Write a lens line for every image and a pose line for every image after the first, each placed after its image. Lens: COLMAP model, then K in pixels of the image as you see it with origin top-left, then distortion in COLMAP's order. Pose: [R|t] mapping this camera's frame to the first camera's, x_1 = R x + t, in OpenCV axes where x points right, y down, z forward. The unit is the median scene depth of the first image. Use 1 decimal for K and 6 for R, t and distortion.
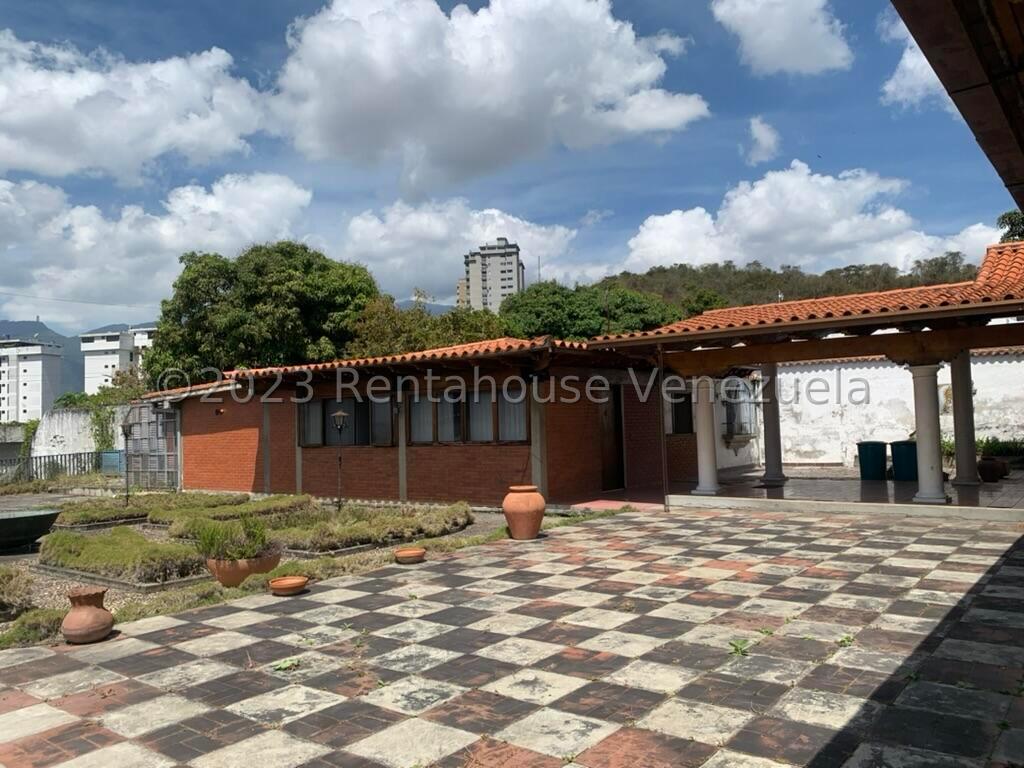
lens RADIAL K [[771.1, 0, 512.0], [0, 771.1, 384.0], [0, 0, 1]] dist [0.026519, -0.044033]
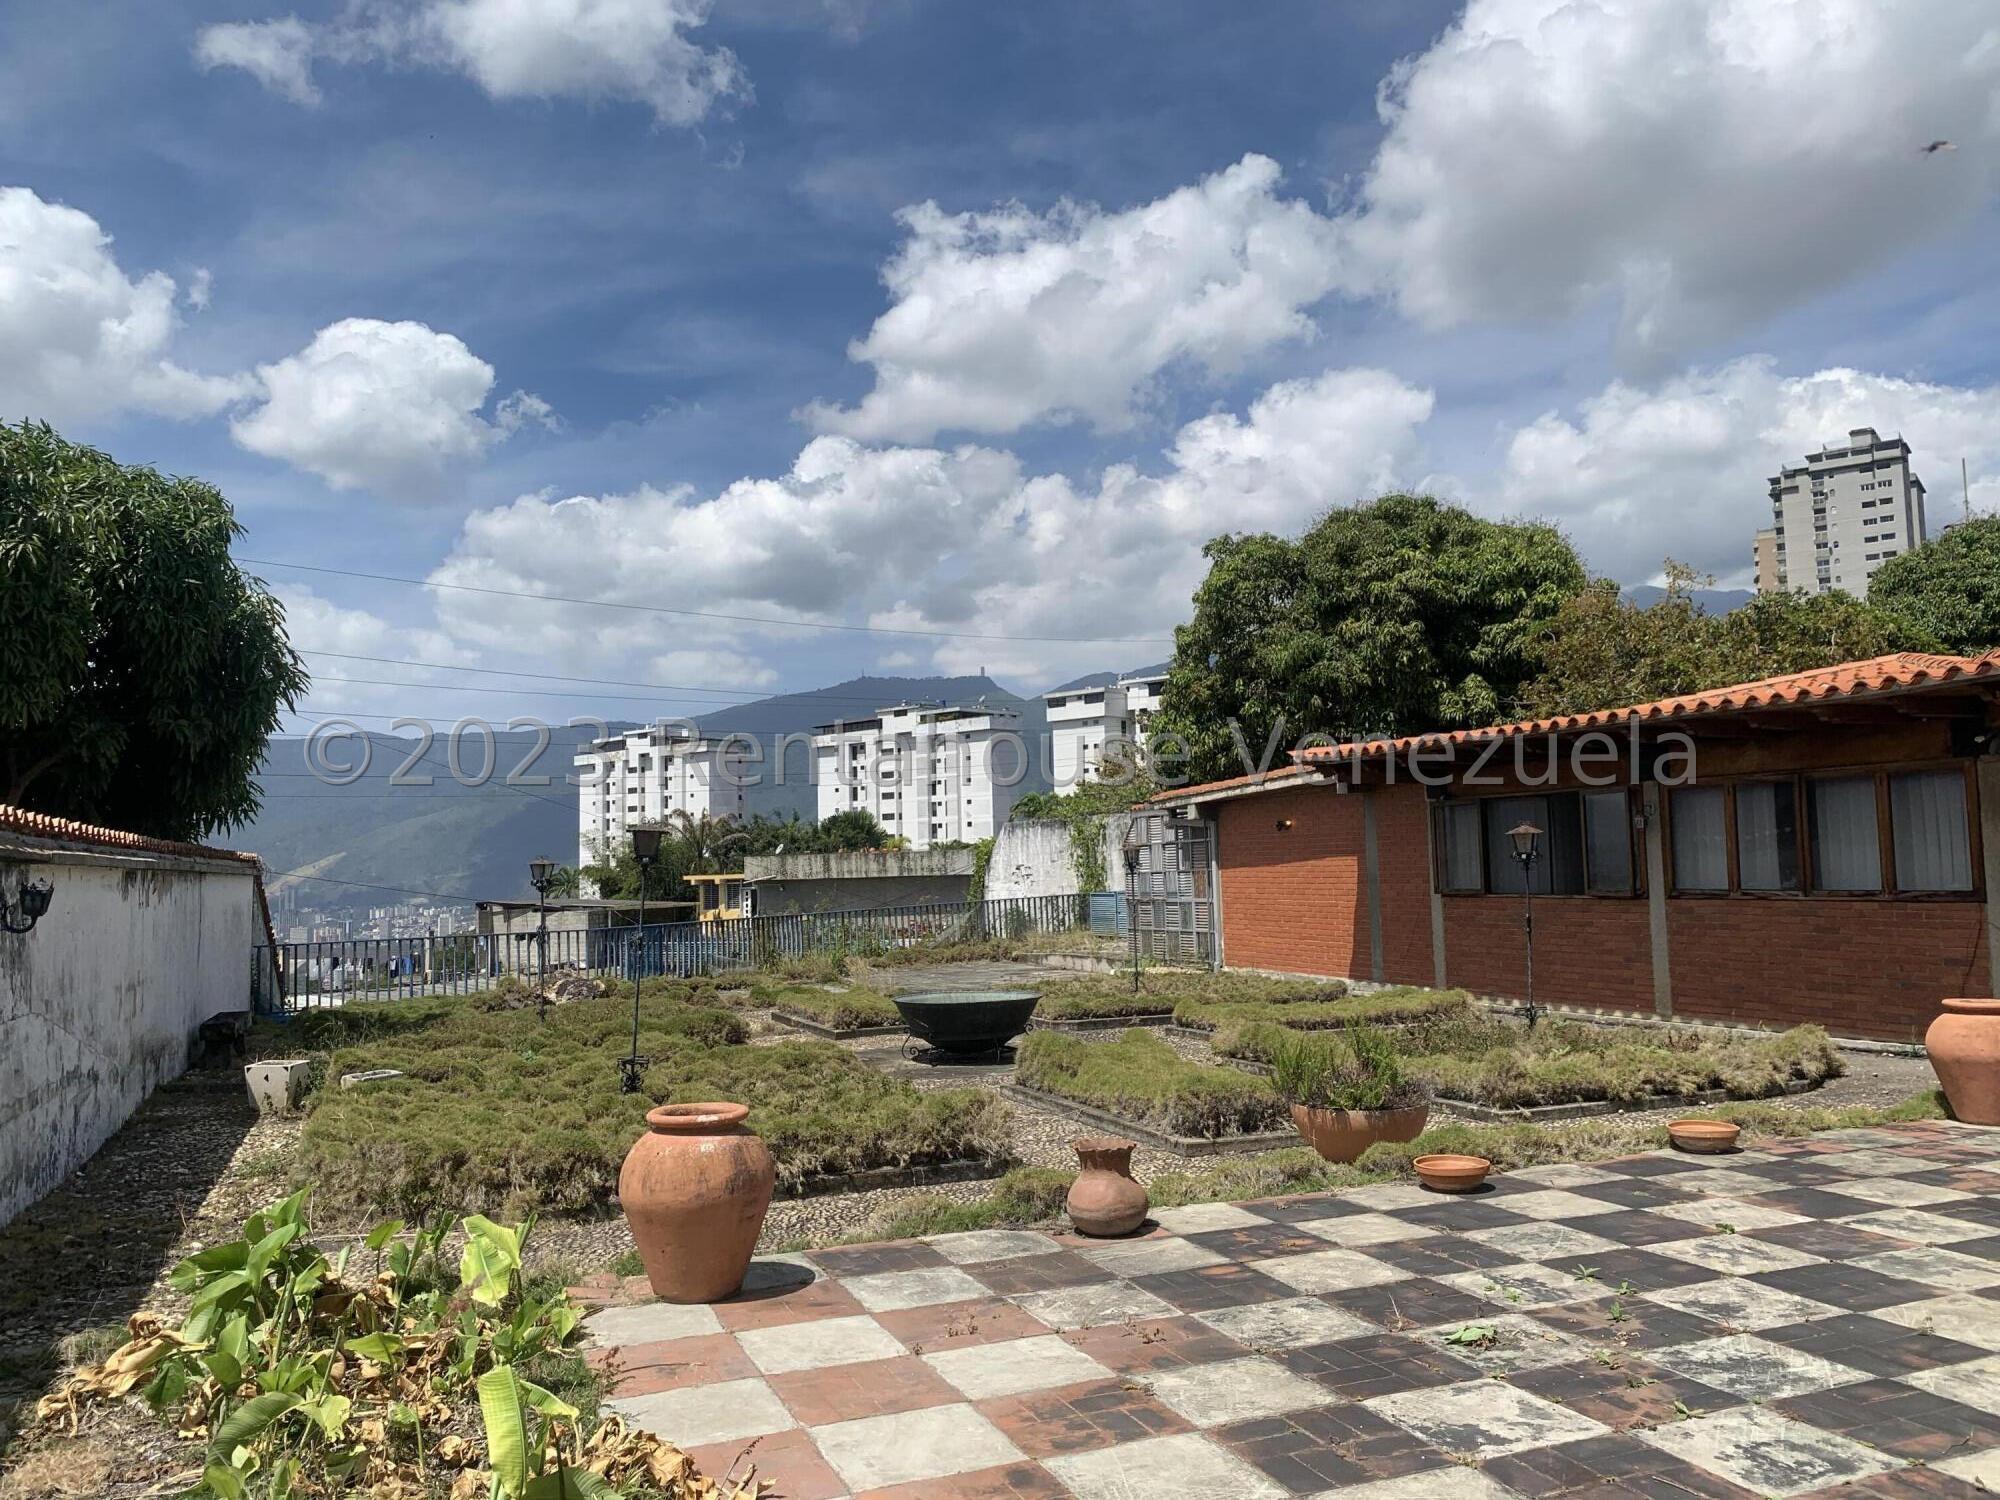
lens RADIAL K [[1495.5, 0, 1010.9], [0, 1495.5, 757.0], [0, 0, 1]] dist [0.078969, -0.149704]
pose [[0.861515, -0.028556, -0.506929, -0.009853], [0.024738, 0.999592, -0.014267, -0.001335], [0.507130, -0.000249, 0.861870, 0.001375]]
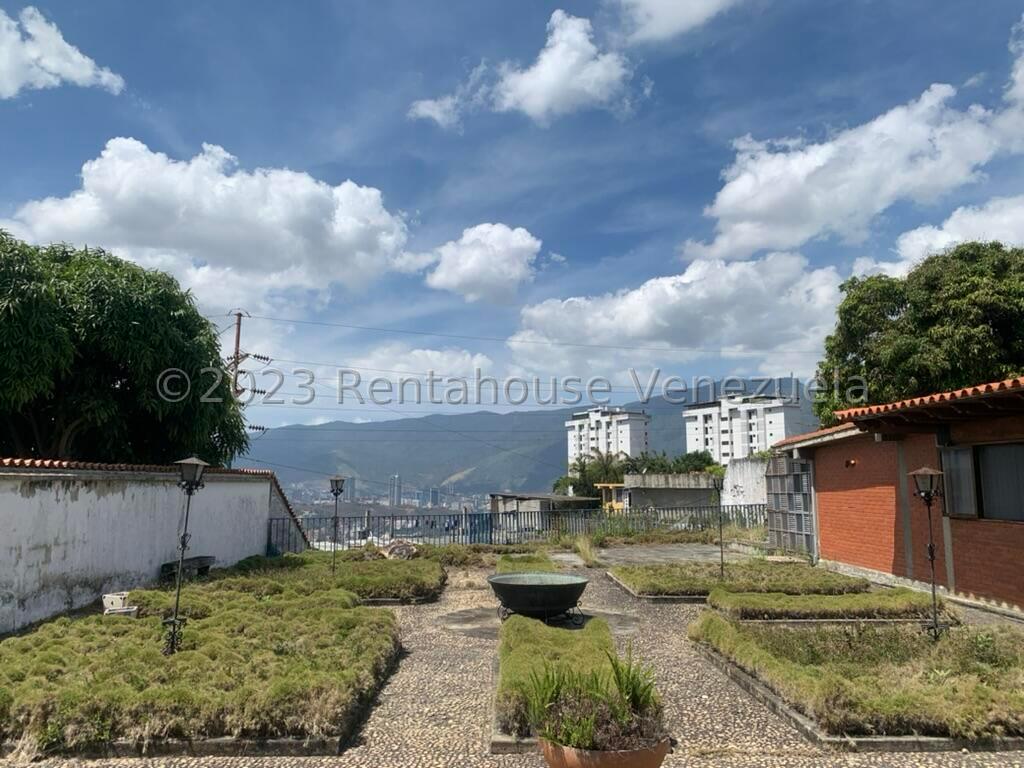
lens RADIAL K [[757.2, 0, 512.3], [0, 757.2, 363.3], [0, 0, 1]] dist [0.054842, -0.099672]
pose [[0.614423, -0.093037, -0.783472, 0.023058], [0.021870, 0.994650, -0.100963, 0.005320], [0.788674, 0.044900, 0.613170, 0.237374]]
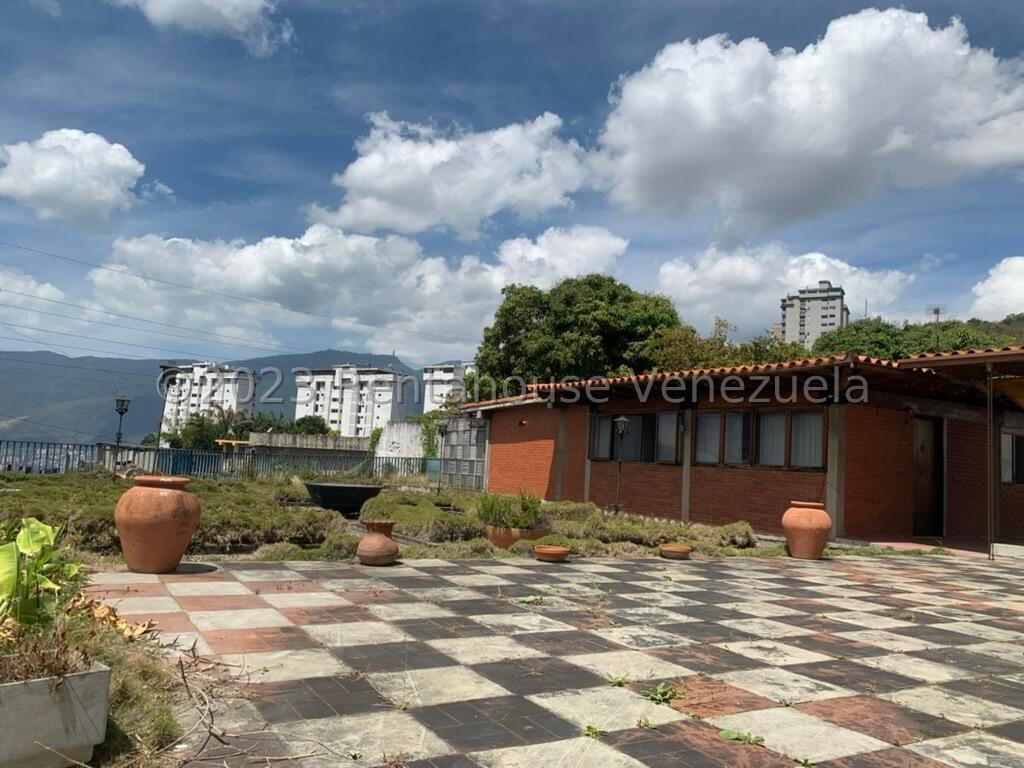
lens RADIAL K [[765.7, 0, 517.6], [0, 765.7, 387.6], [0, 0, 1]] dist [0.078969, -0.149704]
pose [[0.925008, 0.047587, -0.376955, 0.017547], [-0.067774, 0.996880, -0.040462, 0.027626], [0.373853, 0.062976, 0.925347, 0.000571]]
